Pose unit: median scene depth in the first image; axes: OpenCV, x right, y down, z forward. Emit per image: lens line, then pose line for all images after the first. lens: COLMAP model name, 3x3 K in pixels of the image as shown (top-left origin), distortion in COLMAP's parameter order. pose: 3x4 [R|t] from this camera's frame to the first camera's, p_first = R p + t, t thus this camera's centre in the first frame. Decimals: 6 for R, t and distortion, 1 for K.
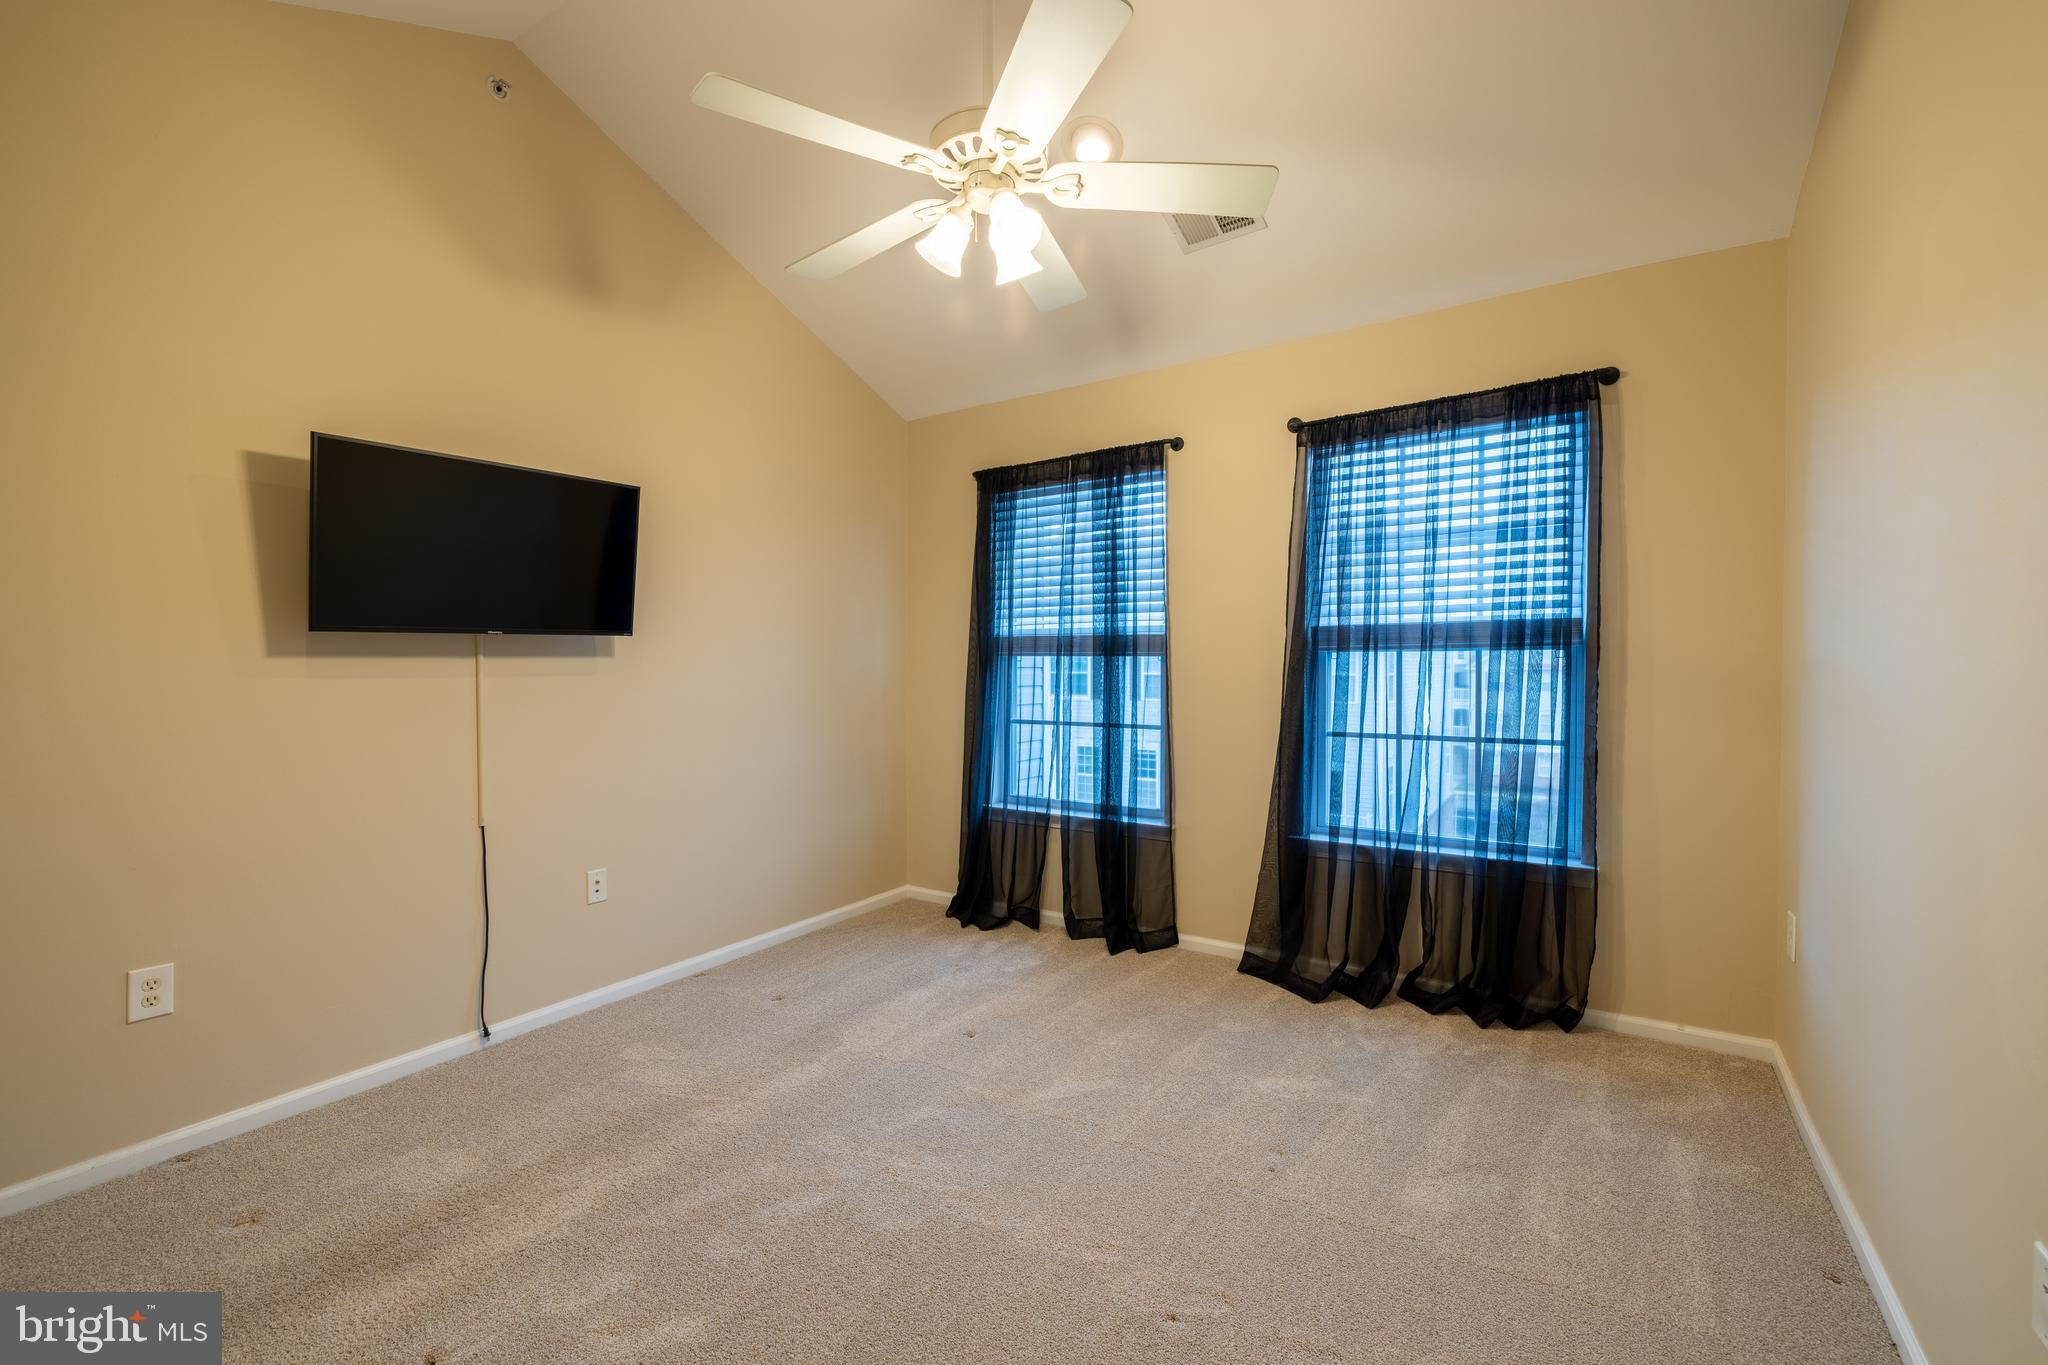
lens RADIAL K [[1133.9, 0, 1023.6], [0, 1133.9, 696.4], [0, 0, 1]] dist [0.002241, 0.000369]
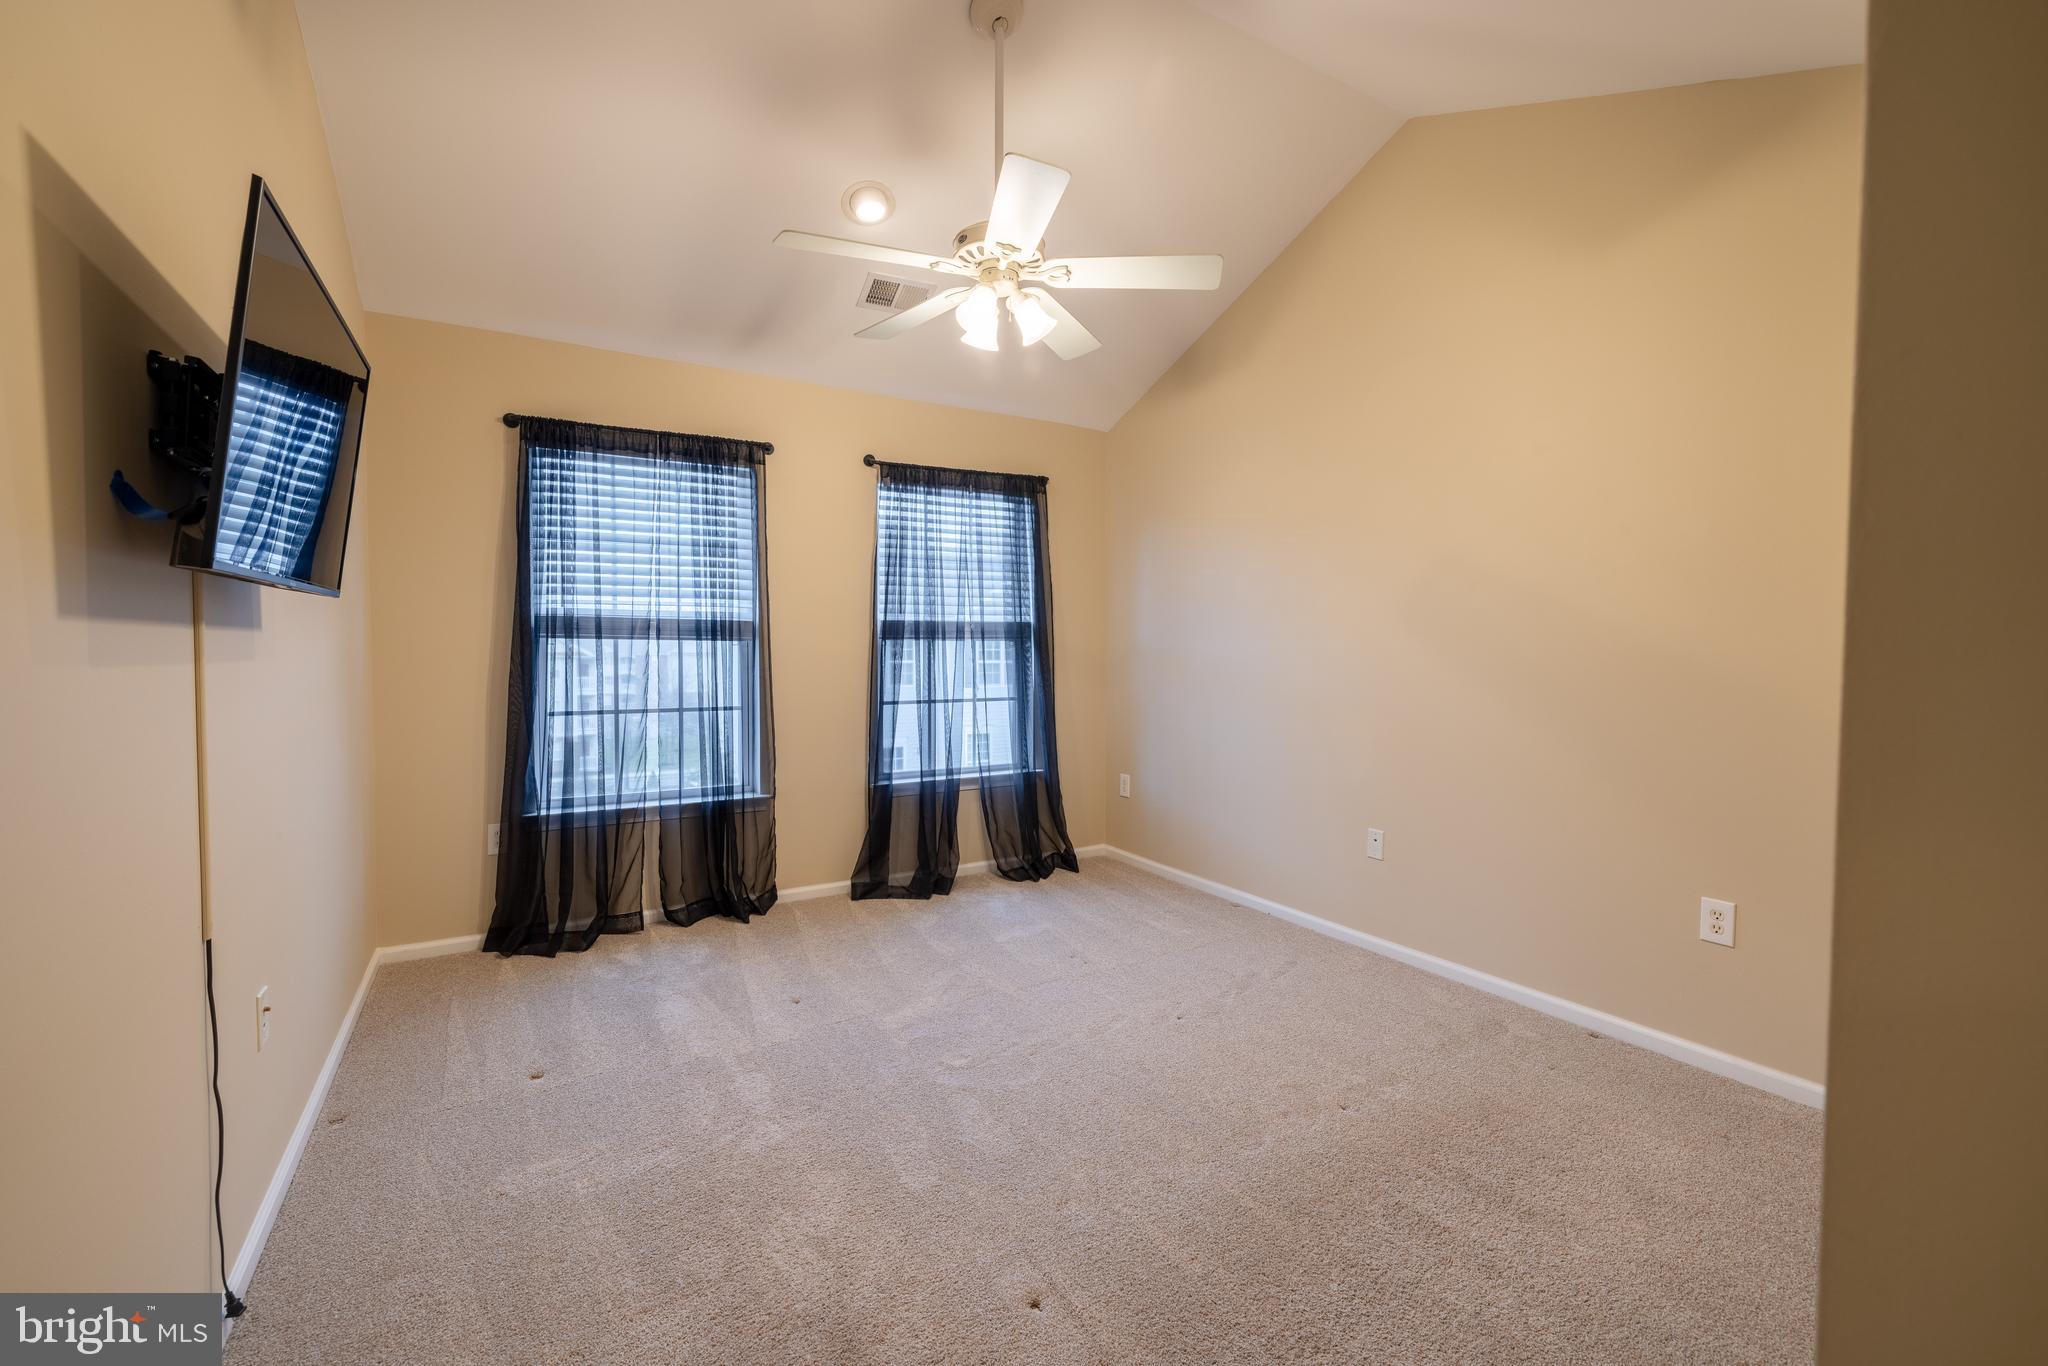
lens RADIAL K [[873.9, 0, 1024.0], [0, 873.9, 683.0], [0, 0, 1]] dist [-0.000801, 0.000286]
pose [[0.309269, -0.029781, 0.950508, -0.599524], [0.023837, 0.999438, 0.023558, -0.009411], [-0.950676, 0.015371, 0.309805, 0.502850]]
